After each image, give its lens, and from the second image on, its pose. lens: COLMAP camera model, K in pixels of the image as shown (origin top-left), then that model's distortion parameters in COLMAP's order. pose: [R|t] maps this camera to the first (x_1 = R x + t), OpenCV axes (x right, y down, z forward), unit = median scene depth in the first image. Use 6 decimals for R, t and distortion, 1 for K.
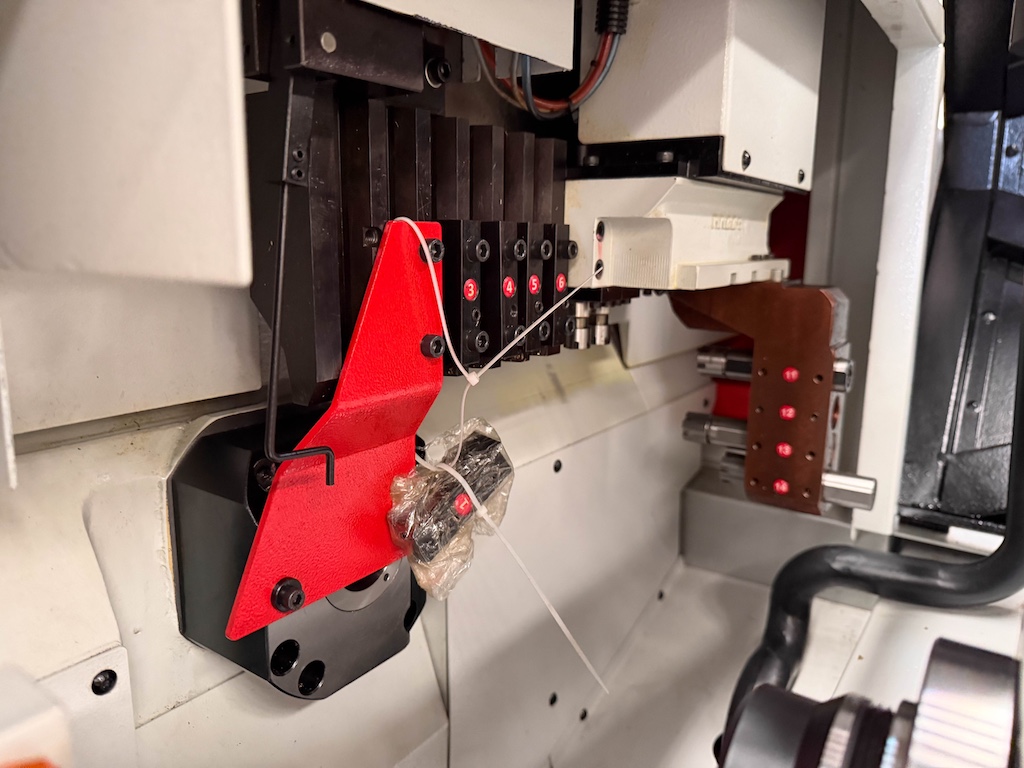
lens RADIAL K [[733.3, 0, 510.2], [0, 733.3, 378.6], [0, 0, 1]] dist [0.073012, -0.158218]
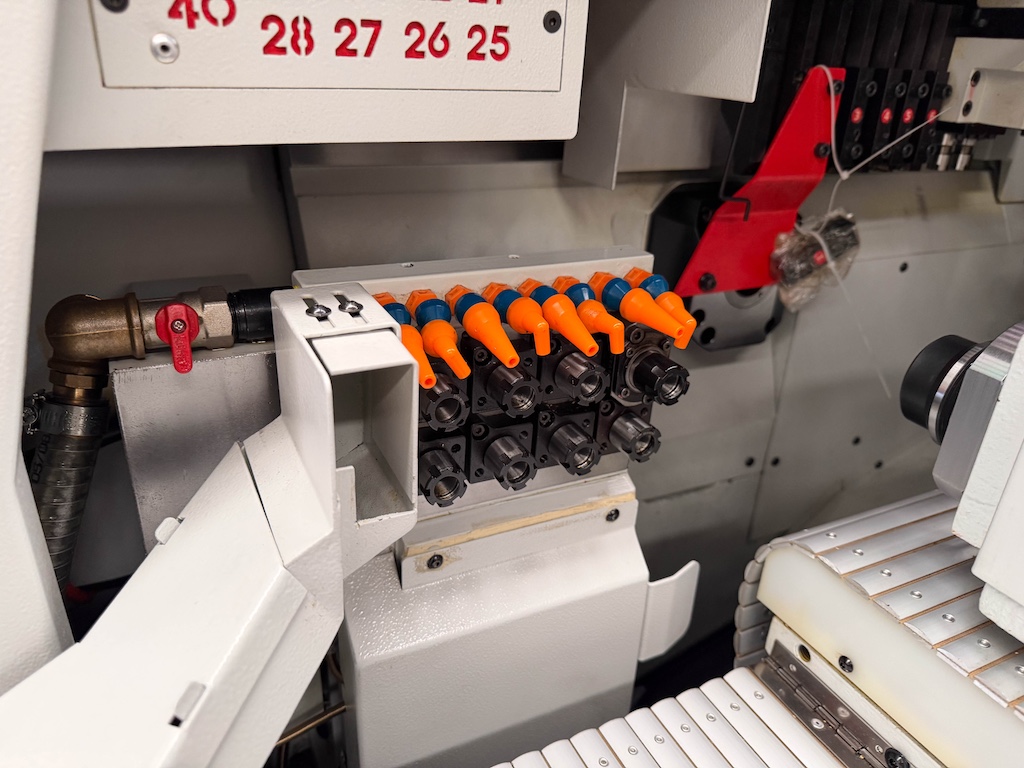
lens RADIAL K [[750.3, 0, 508.3], [0, 750.3, 381.5], [0, 0, 1]] dist [-0.004863, -0.009257]
pose [[0.874051, 0.227300, -0.429383, 0.098764], [-0.126753, 0.959885, 0.250110, 0.104979], [0.469008, -0.164184, 0.867799, -0.727691]]
